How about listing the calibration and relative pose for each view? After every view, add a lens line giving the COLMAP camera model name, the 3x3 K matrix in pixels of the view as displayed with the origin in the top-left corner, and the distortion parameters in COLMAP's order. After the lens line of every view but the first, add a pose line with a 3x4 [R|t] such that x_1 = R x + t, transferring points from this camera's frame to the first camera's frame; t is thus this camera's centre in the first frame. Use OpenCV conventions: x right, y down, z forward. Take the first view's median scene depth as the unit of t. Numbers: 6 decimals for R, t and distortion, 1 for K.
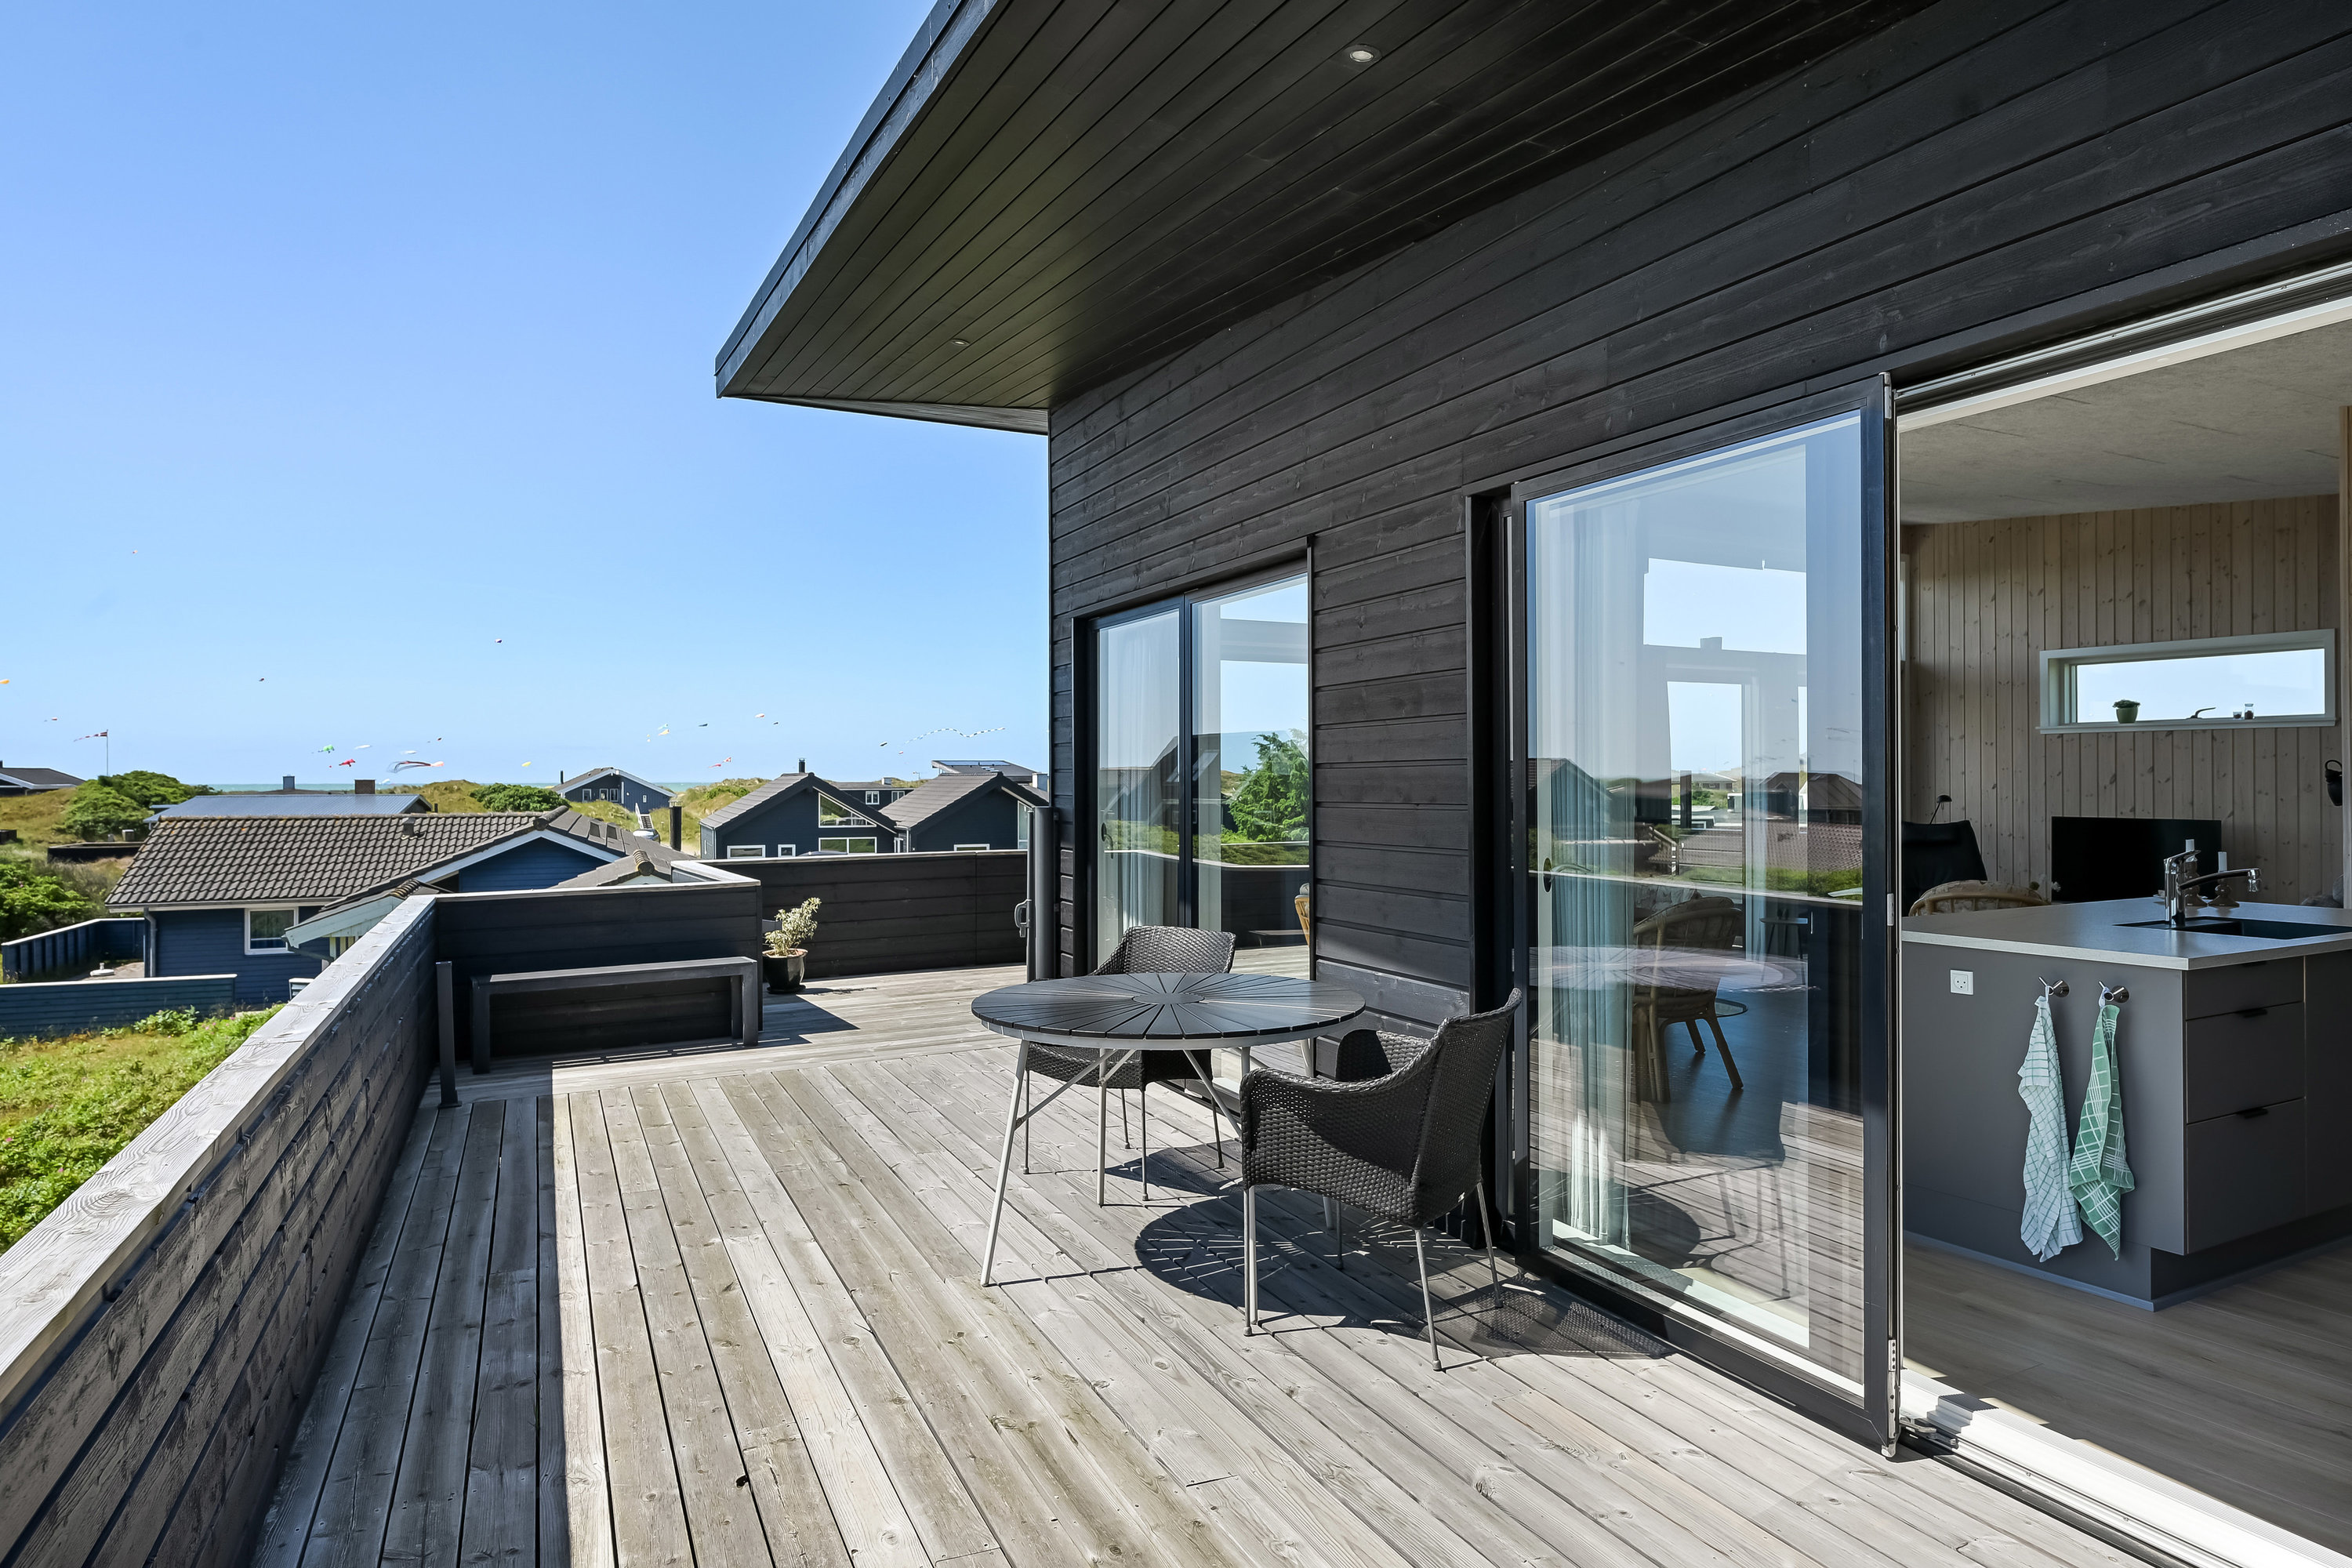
lens RADIAL K [[1433.0, 0, 1176.0], [0, 1433.0, 784.0], [0, 0, 1]] dist [0.000180, -0.000342]
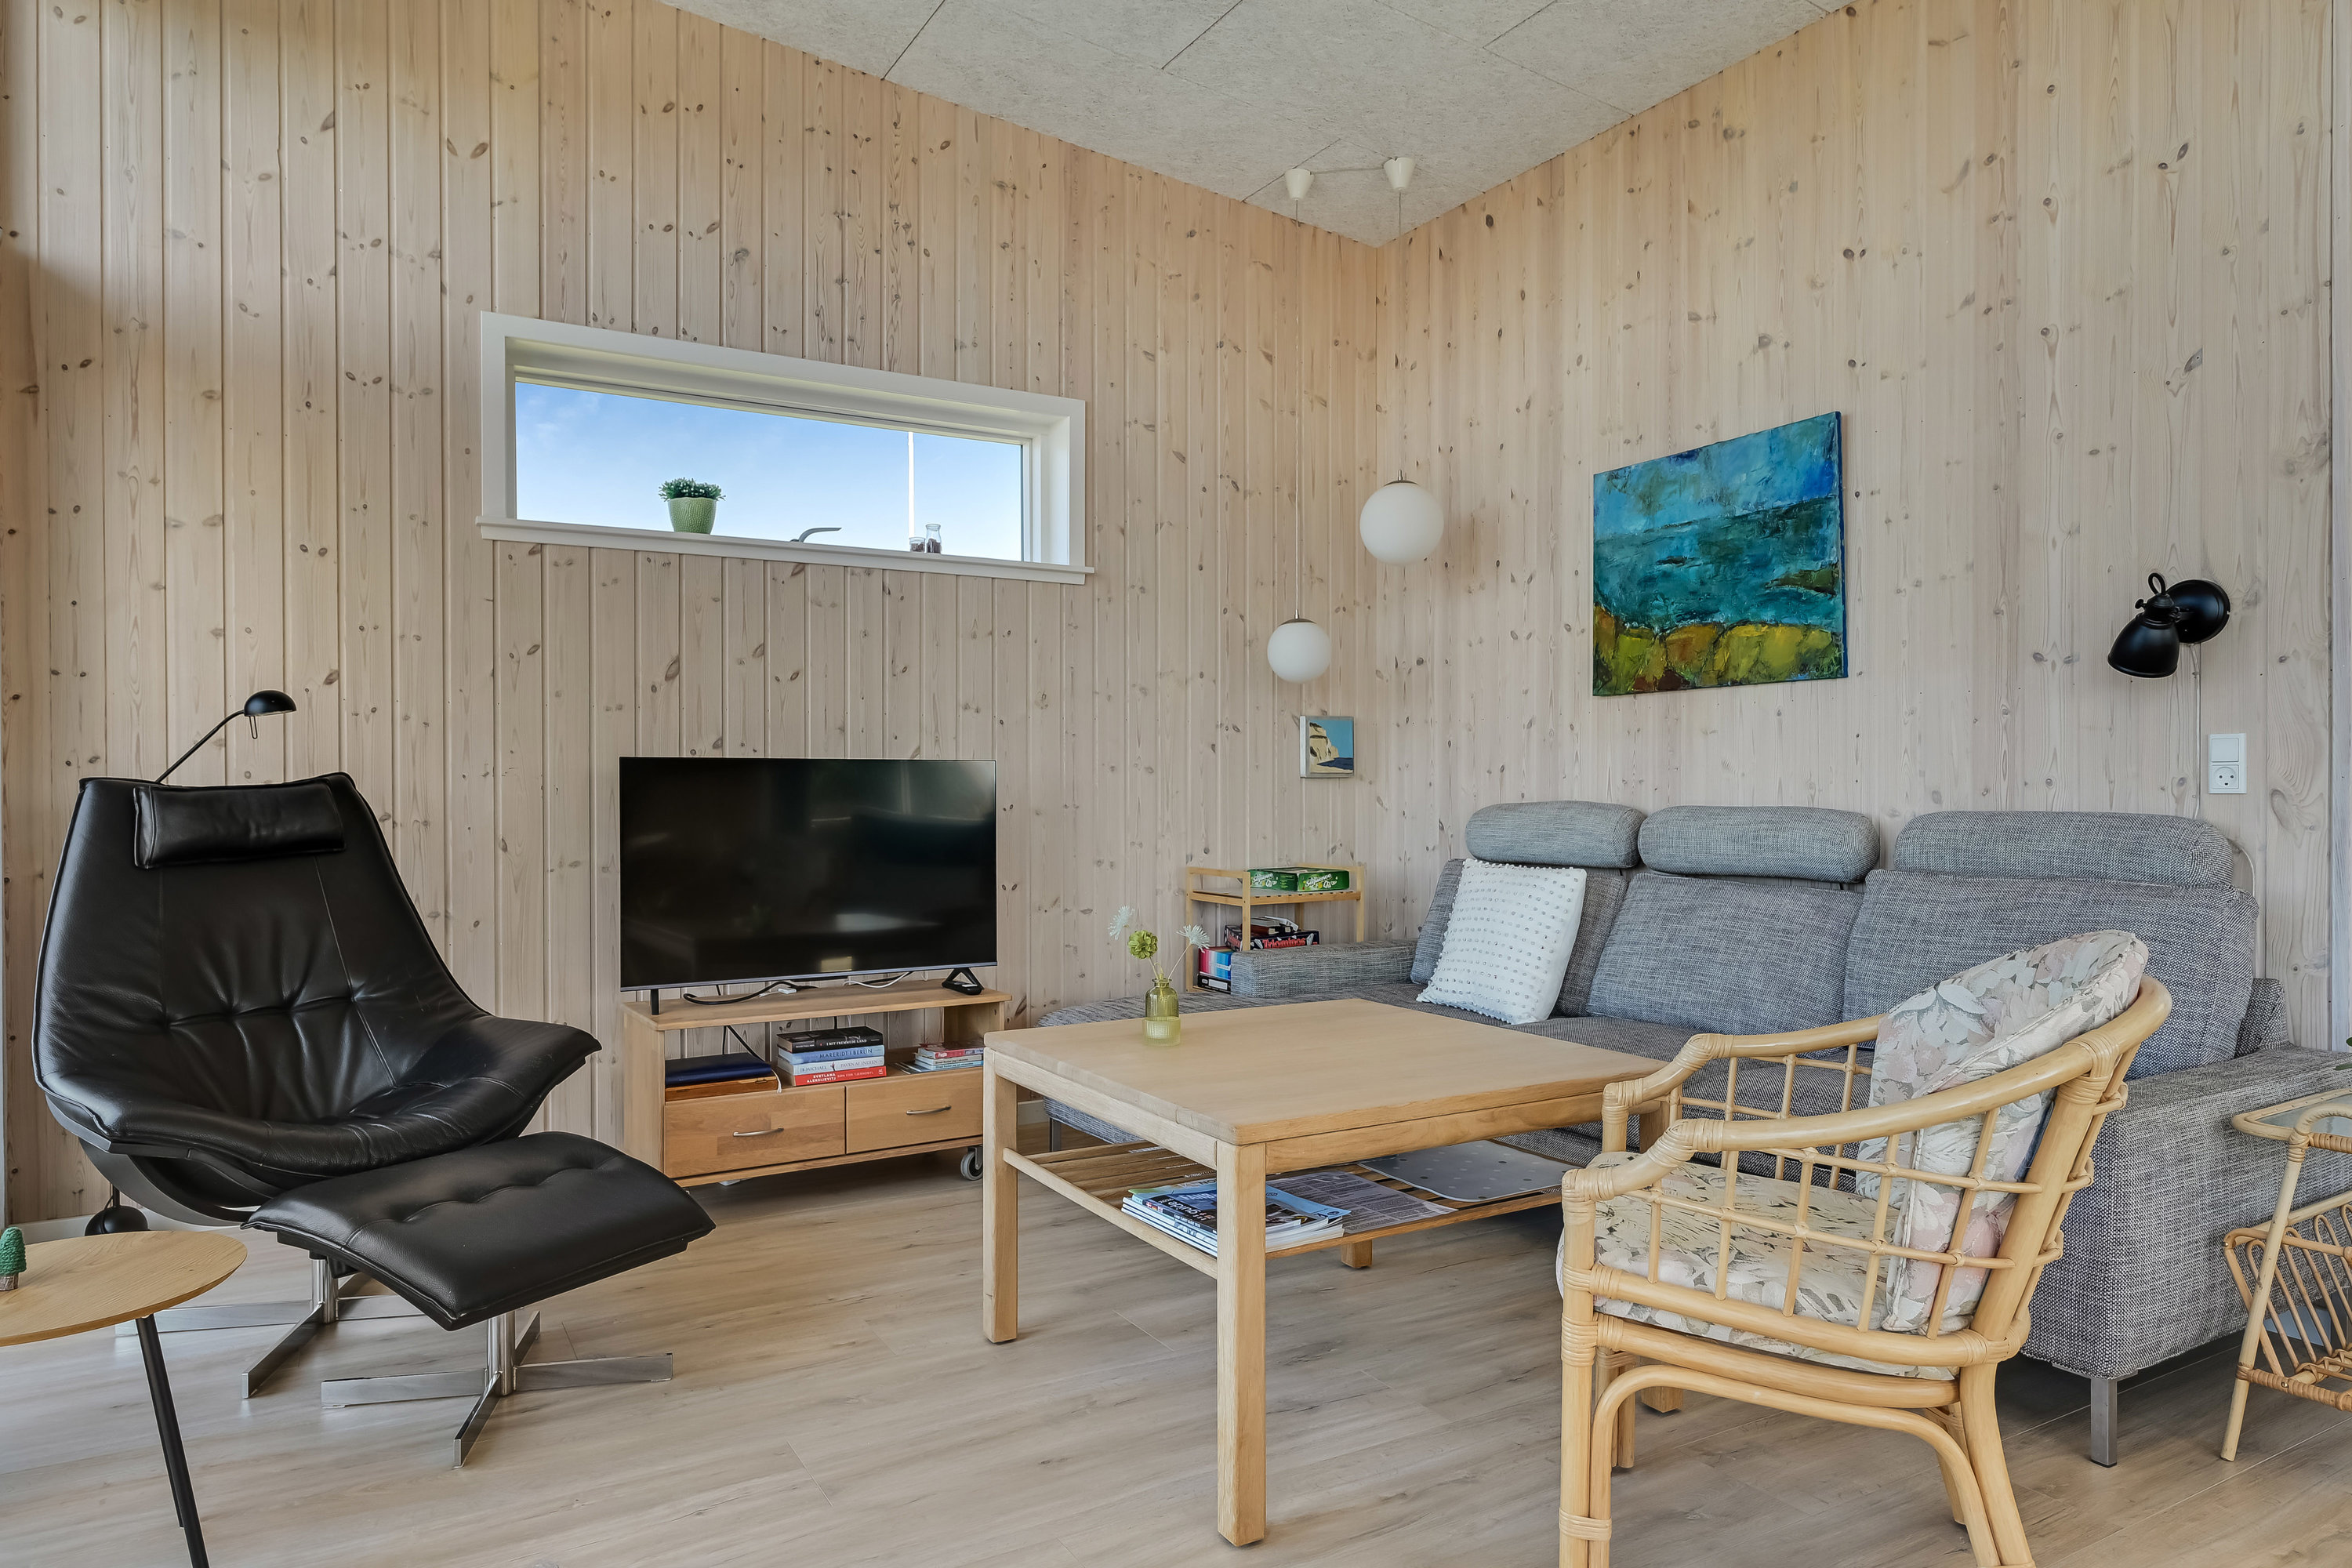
lens RADIAL K [[1433.0, 0, 1176.0], [0, 1433.0, 784.0], [0, 0, 1]] dist [0.000180, -0.000342]
pose [[-0.018378, -0.005665, 0.999815, 0.245279], [0.000093, 0.999984, 0.005667, 0.027723], [-0.999831, 0.000197, -0.018377, 0.875414]]
